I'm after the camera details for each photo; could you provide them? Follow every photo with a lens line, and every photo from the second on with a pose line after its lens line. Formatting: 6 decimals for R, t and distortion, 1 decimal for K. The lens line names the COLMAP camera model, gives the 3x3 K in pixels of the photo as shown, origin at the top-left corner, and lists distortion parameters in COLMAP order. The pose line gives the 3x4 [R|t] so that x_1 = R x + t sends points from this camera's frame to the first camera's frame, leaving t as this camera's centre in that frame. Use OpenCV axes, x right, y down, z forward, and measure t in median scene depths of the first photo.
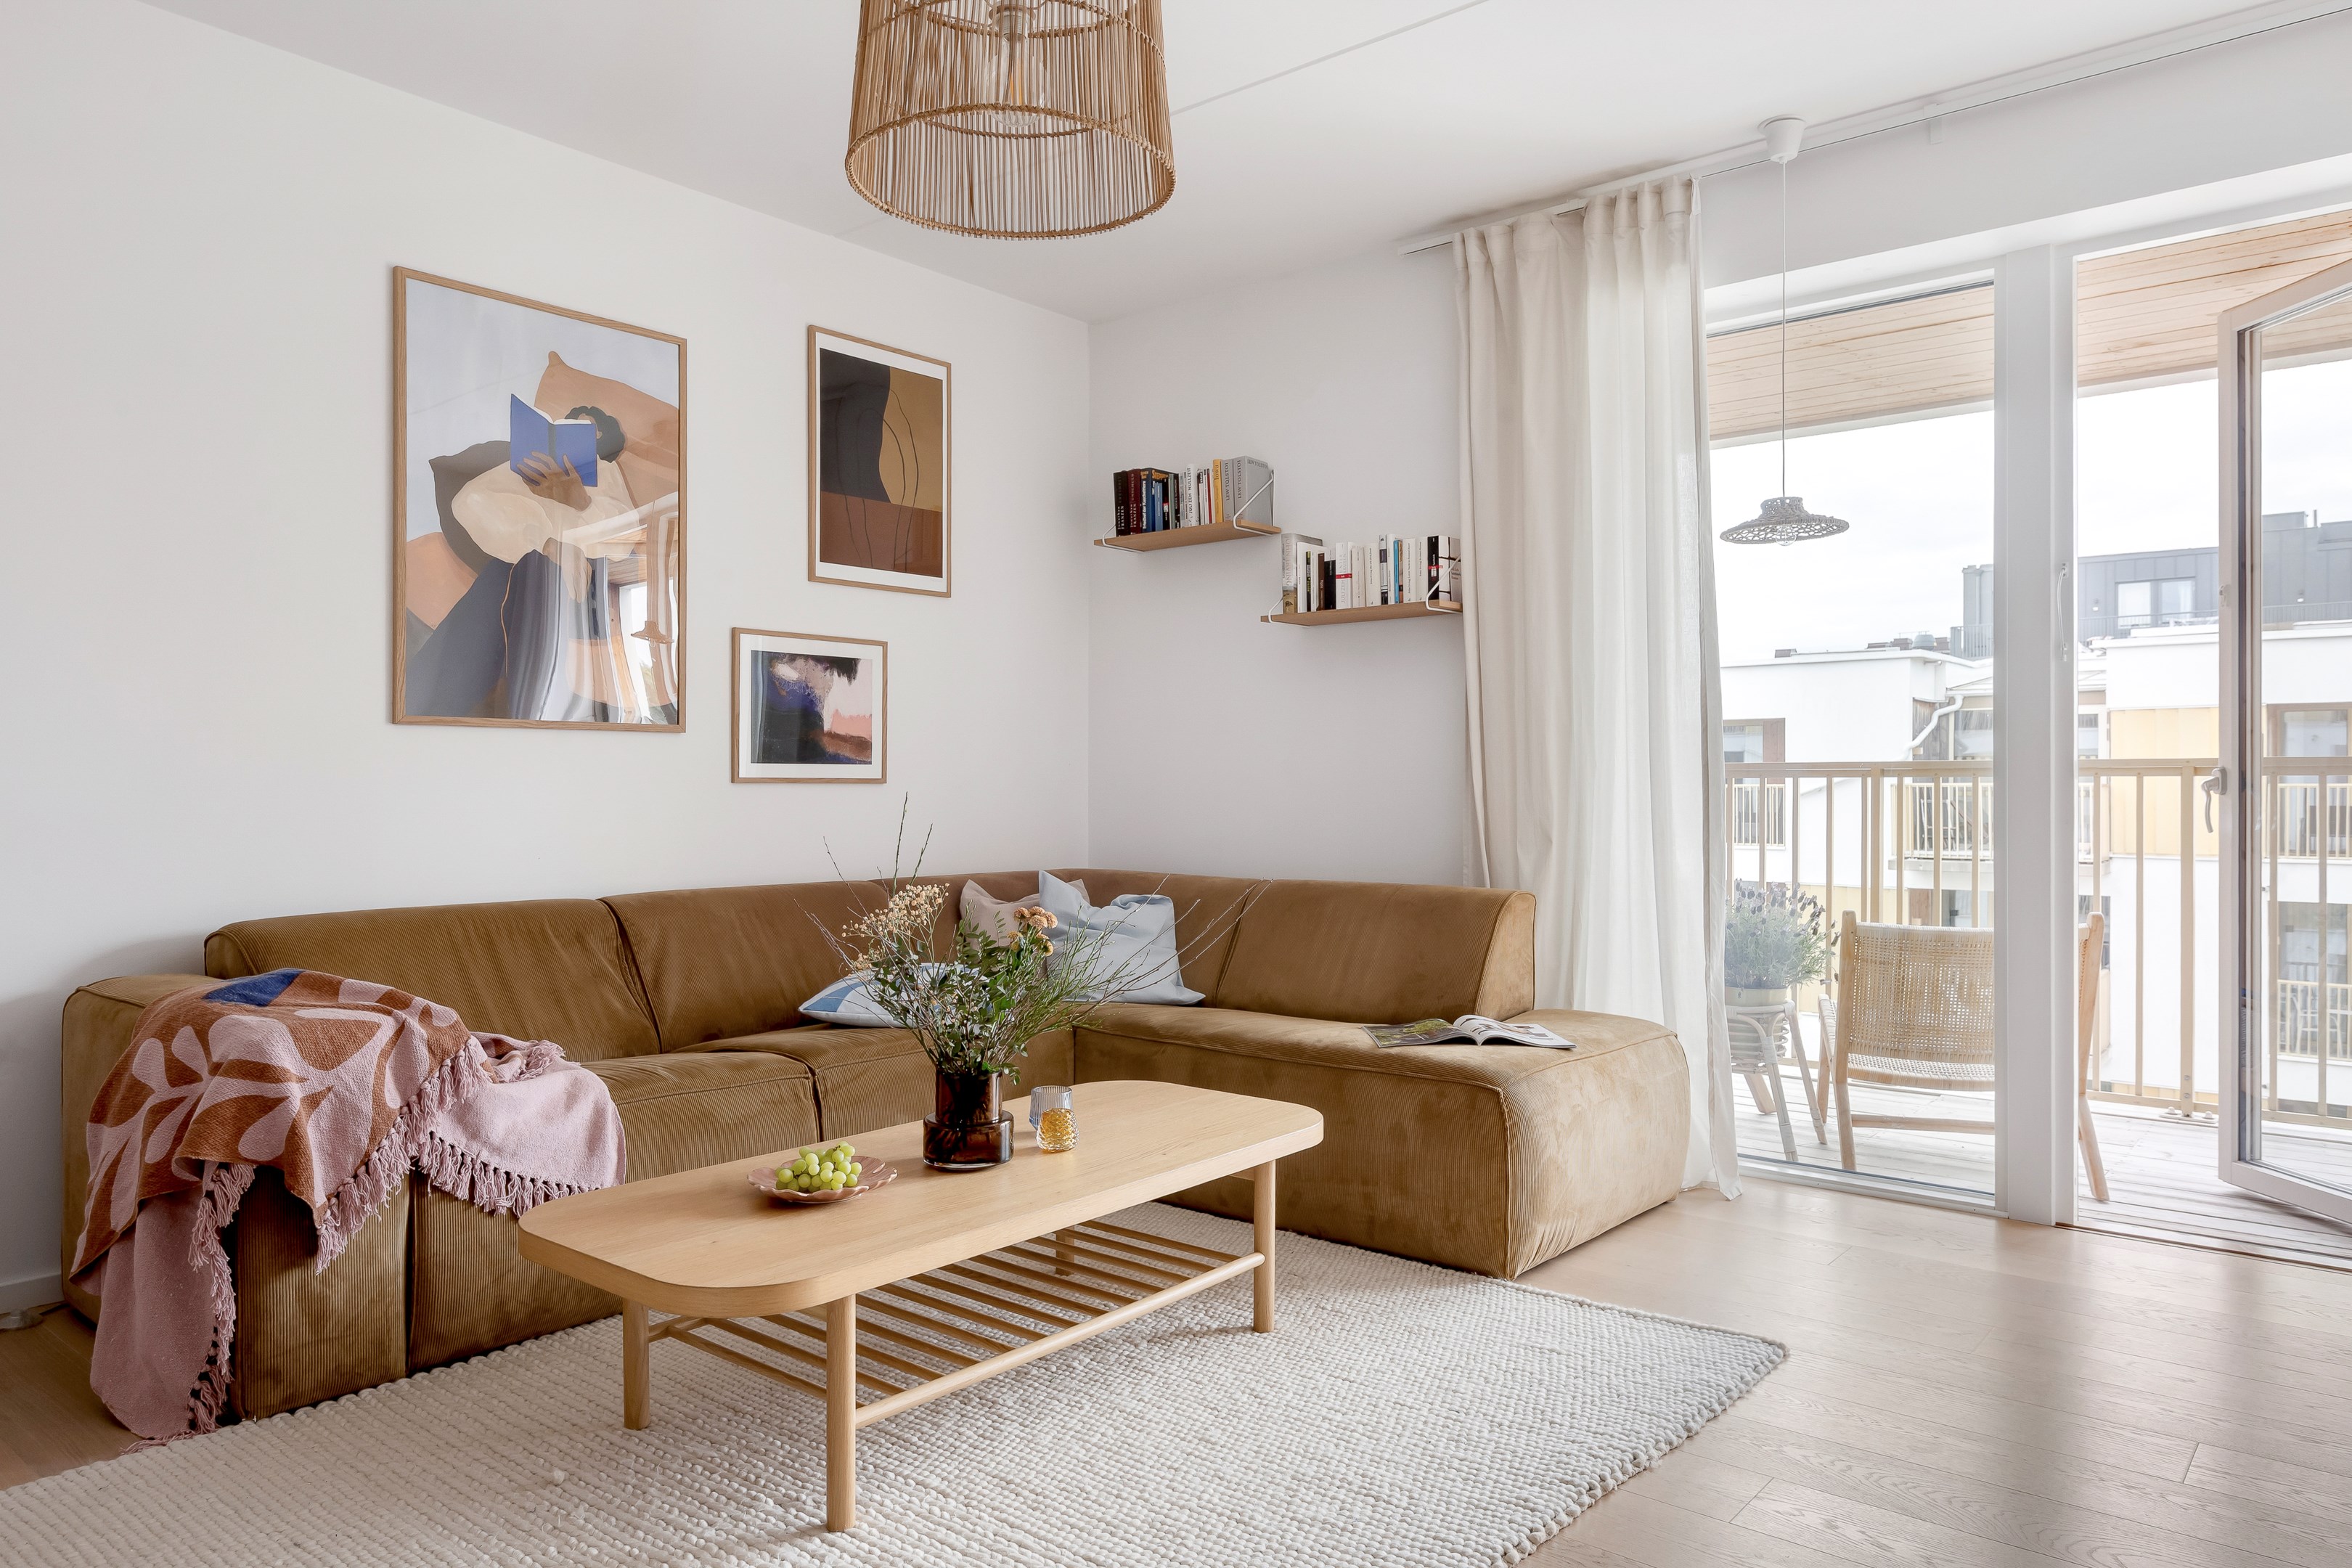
lens RADIAL K [[1533.0, 0, 1176.0], [0, 1533.0, 784.0], [0, 0, 1]] dist [0.002291, -0.000216]
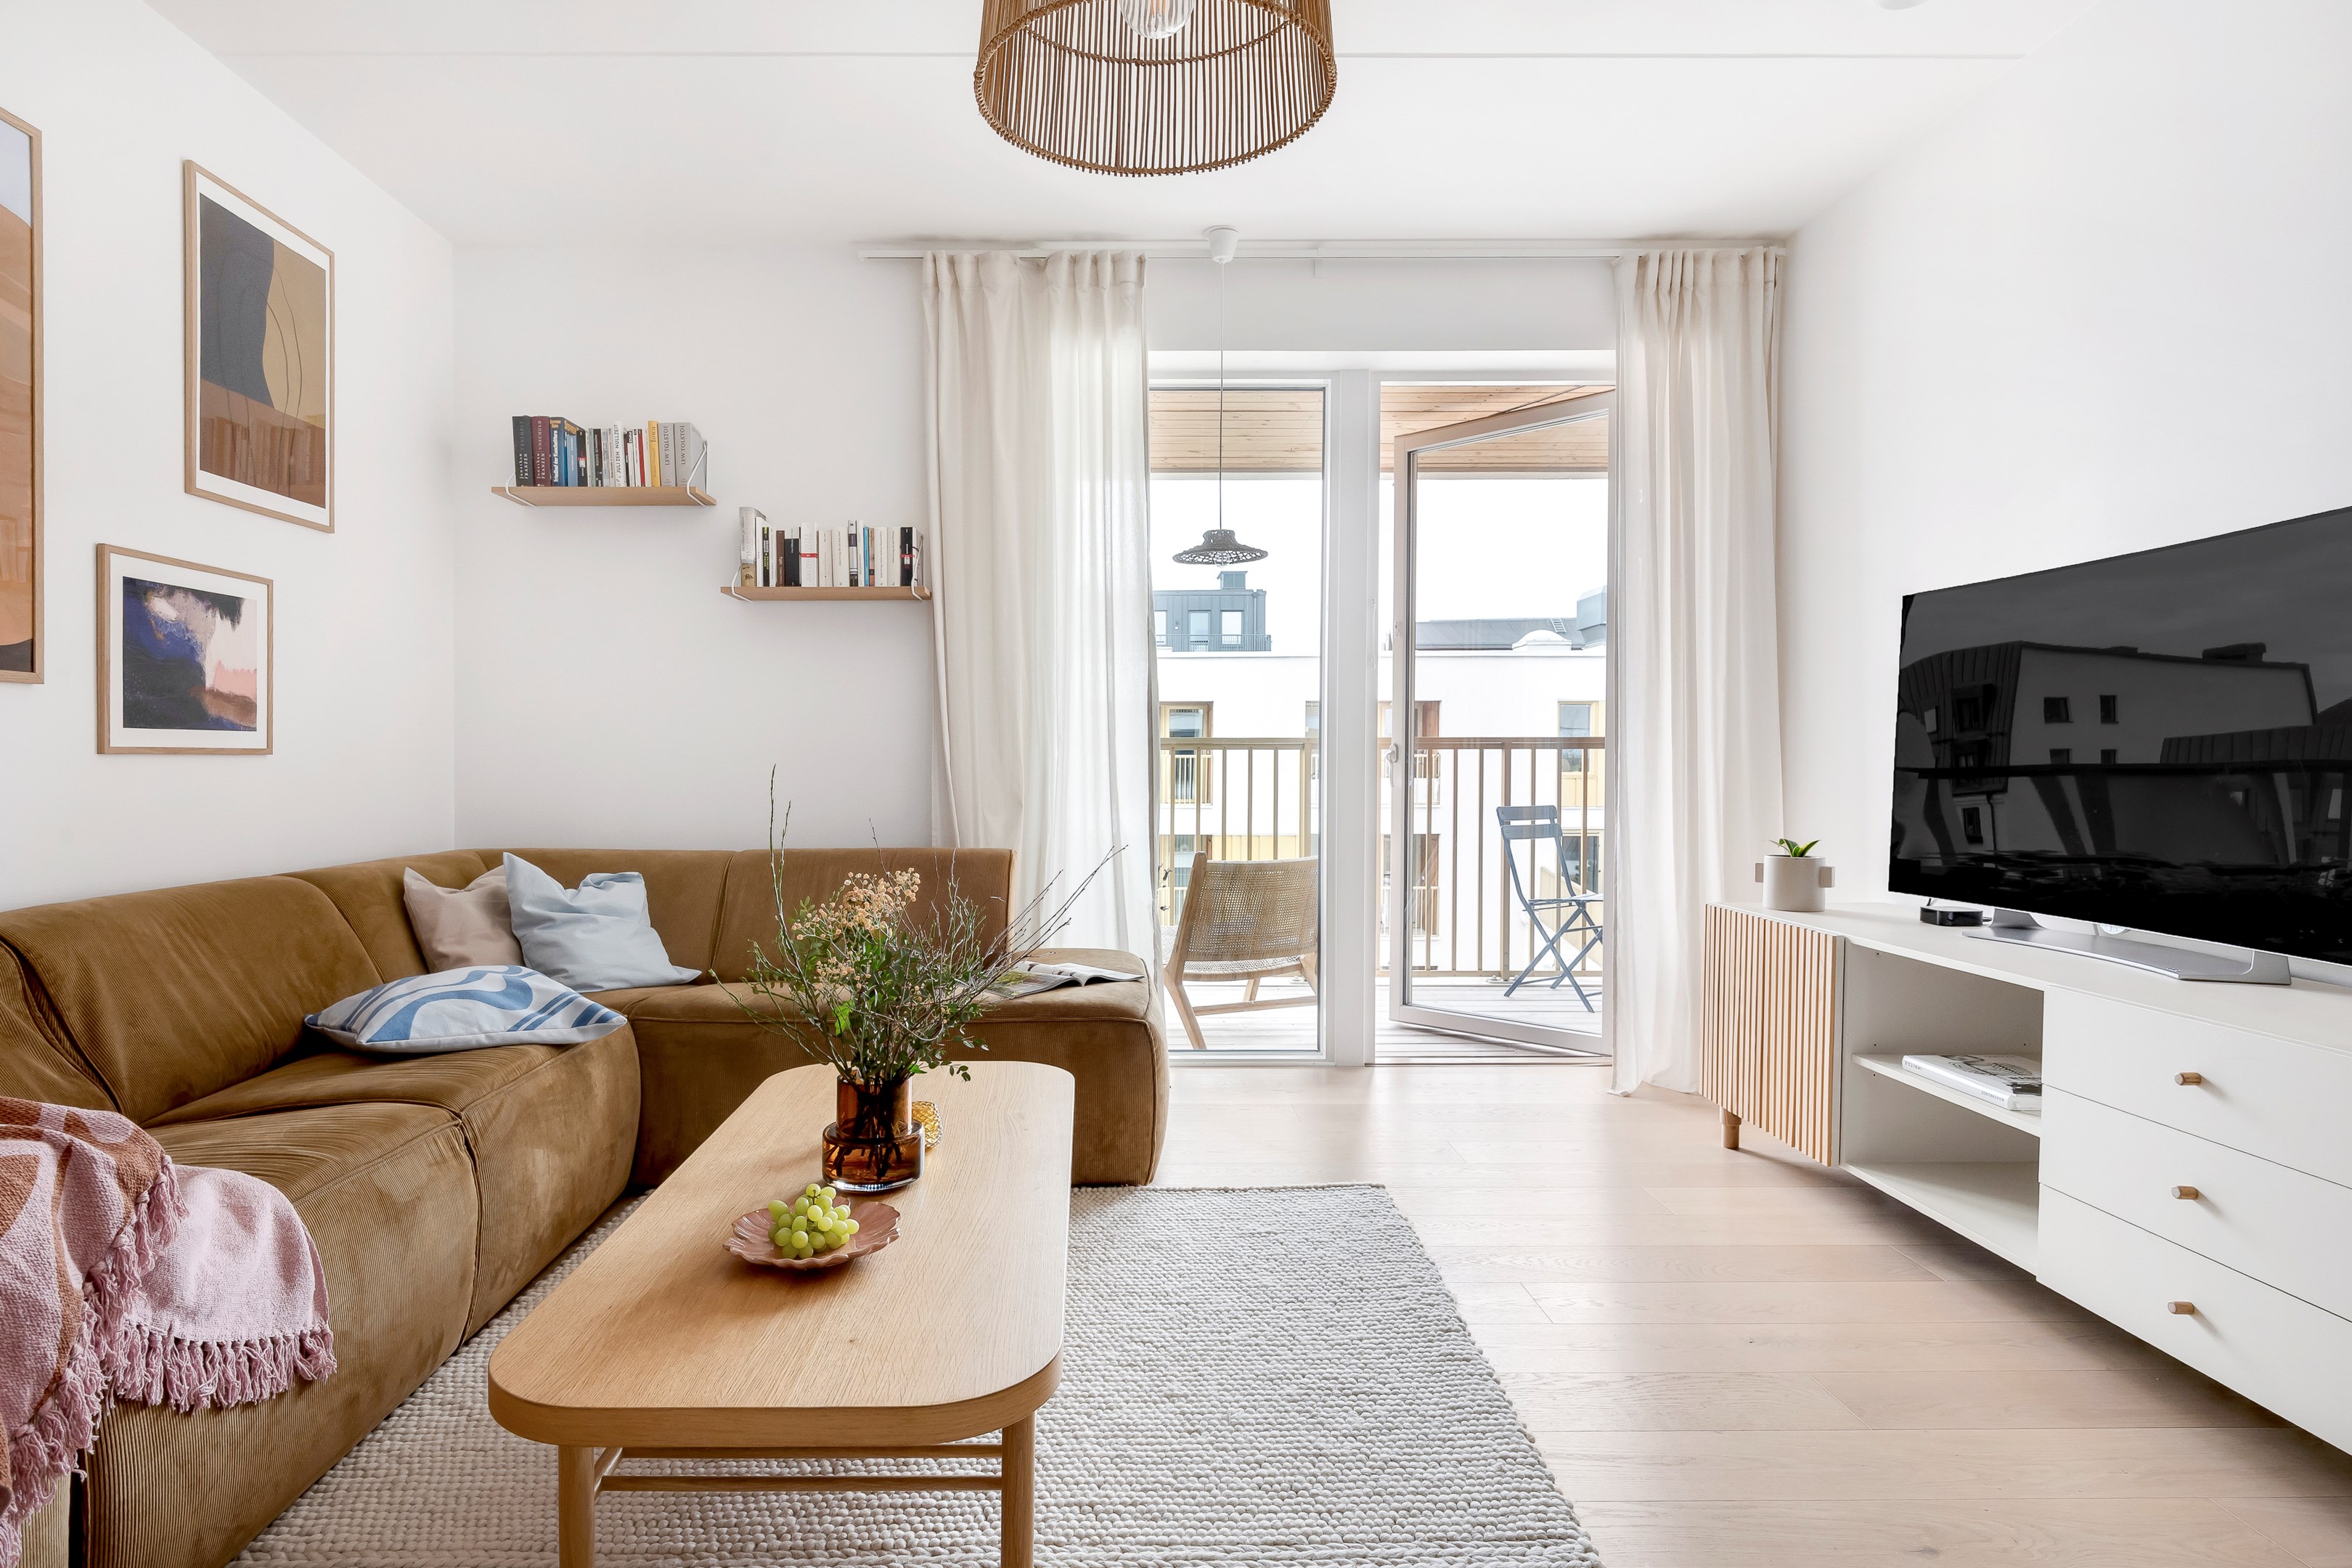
lens RADIAL K [[1283.5, 0, 1108.7], [0, 1283.5, 781.3], [0, 0, 1]] dist [-0.000906, -0.002201]
pose [[0.764945, -0.013326, 0.643958, -0.307994], [0.000129, 0.999789, 0.020536, -0.000150], [-0.644096, -0.015626, 0.764785, 0.207835]]
